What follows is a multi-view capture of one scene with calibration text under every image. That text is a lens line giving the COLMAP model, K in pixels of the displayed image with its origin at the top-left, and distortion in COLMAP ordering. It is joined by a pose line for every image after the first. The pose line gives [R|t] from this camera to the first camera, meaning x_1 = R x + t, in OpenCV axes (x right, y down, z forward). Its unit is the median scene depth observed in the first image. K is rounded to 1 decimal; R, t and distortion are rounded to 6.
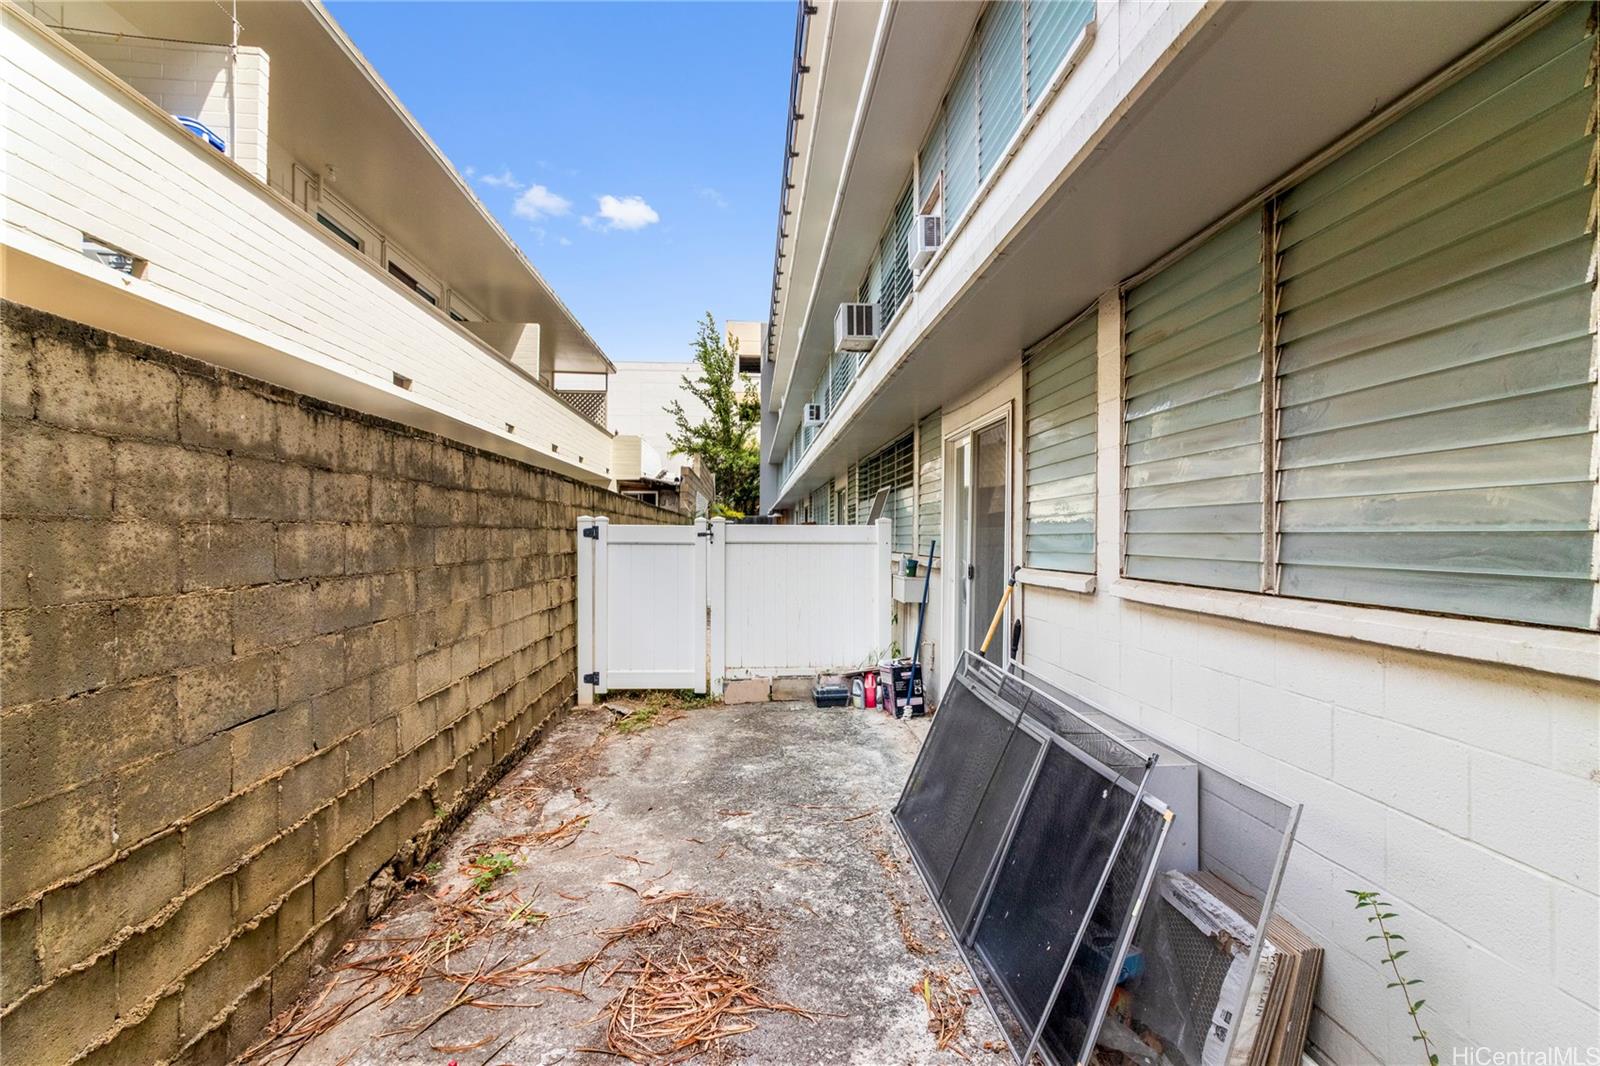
lens RADIAL K [[720.2, 0, 800.0], [0, 720.2, 533.0], [0, 0, 1]] dist [-0.000234, -0.000004]
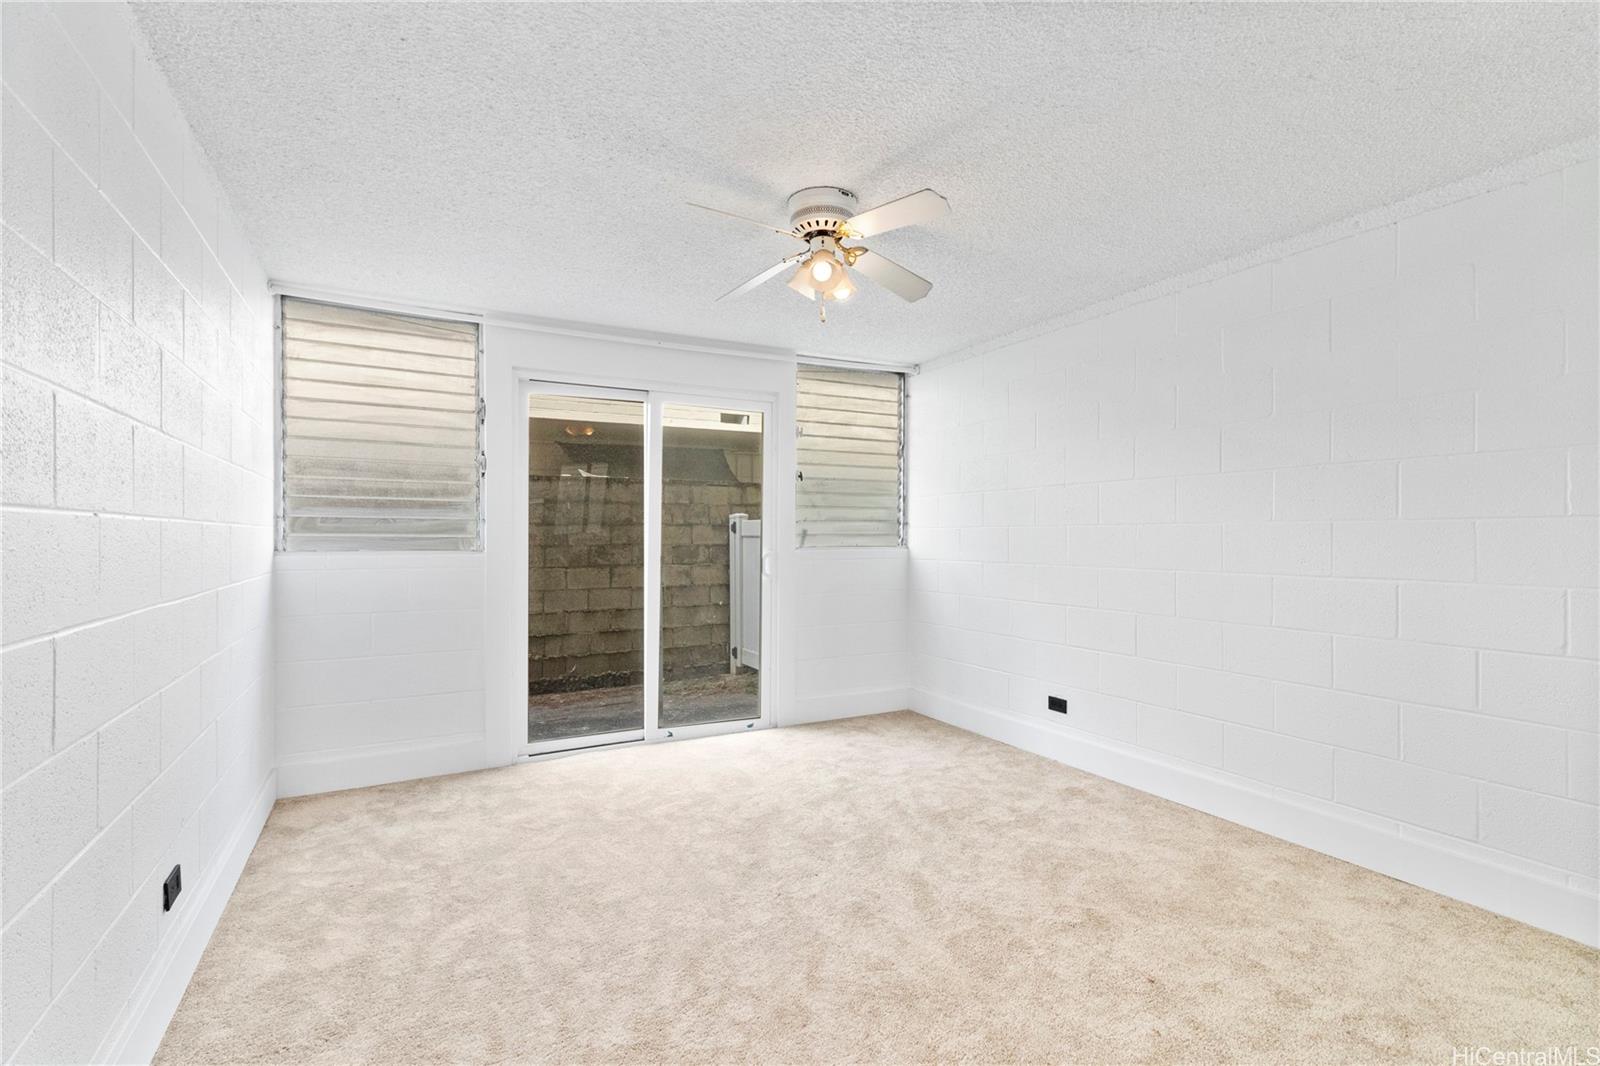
lens RADIAL K [[720.2, 0, 800.0], [0, 720.2, 533.0], [0, 0, 1]] dist [-0.000234, -0.000004]
pose [[0.420523, 0.000194, -0.907282, 0.819064], [-0.002264, 0.999997, -0.000835, 0.008302], [0.907279, 0.002406, 0.420522, 0.603046]]
